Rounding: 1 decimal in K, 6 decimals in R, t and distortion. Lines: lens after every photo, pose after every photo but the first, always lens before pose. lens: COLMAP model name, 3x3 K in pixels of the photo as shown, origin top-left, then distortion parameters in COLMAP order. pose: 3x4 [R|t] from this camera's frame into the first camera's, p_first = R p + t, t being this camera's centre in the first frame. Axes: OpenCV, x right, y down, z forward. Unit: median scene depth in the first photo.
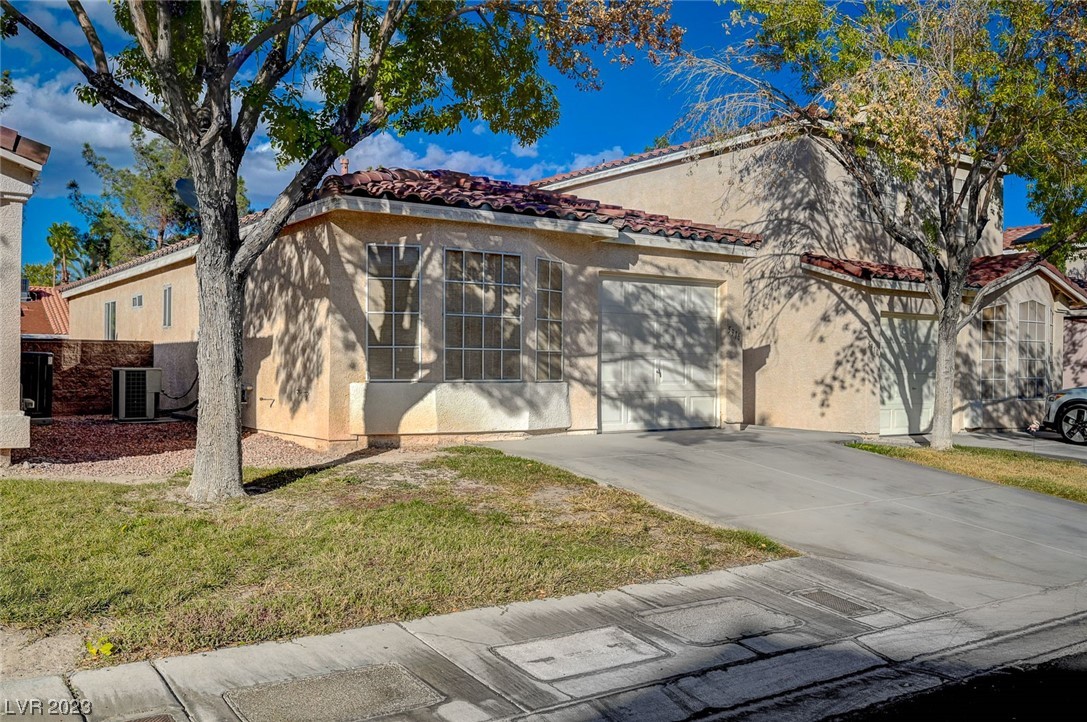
lens RADIAL K [[929.3, 0, 546.6], [0, 929.3, 334.2], [0, 0, 1]] dist [-0.004100, 0.001931]
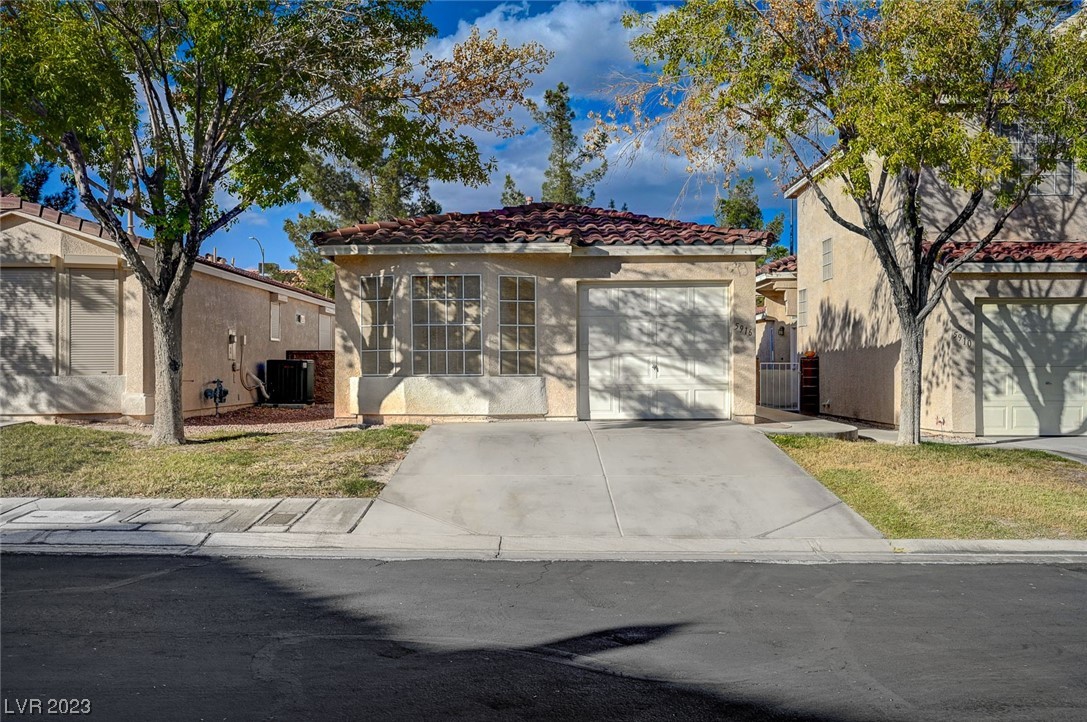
lens RADIAL K [[929.3, 0, 532.9], [0, 929.3, 369.3], [0, 0, 1]] dist [-0.004100, 0.001931]
pose [[0.813380, -0.011804, -0.581613, 0.697630], [0.030431, 0.999289, 0.022278, 0.014920], [0.580937, -0.035819, 0.813160, 0.015714]]
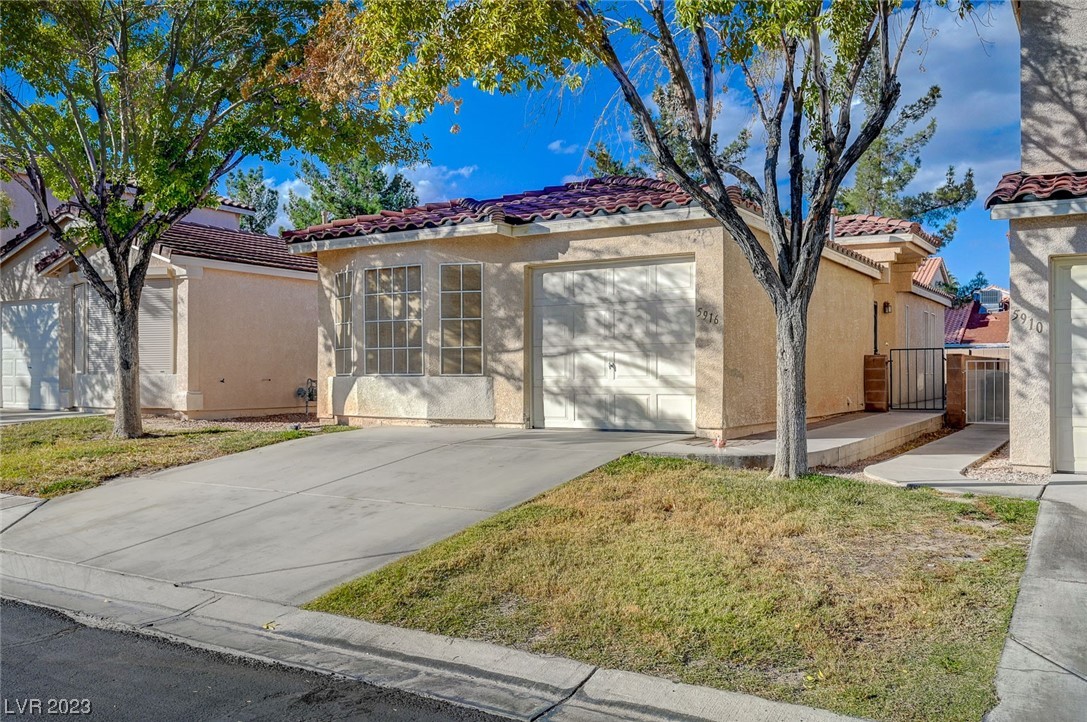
lens RADIAL K [[929.3, 0, 547.5], [0, 929.3, 358.7], [0, 0, 1]] dist [-0.004100, 0.001931]
pose [[0.404225, -0.024155, -0.914341, 0.989205], [0.036517, 0.999280, -0.010255, 0.043723], [0.913930, -0.029244, 0.404816, 0.621306]]
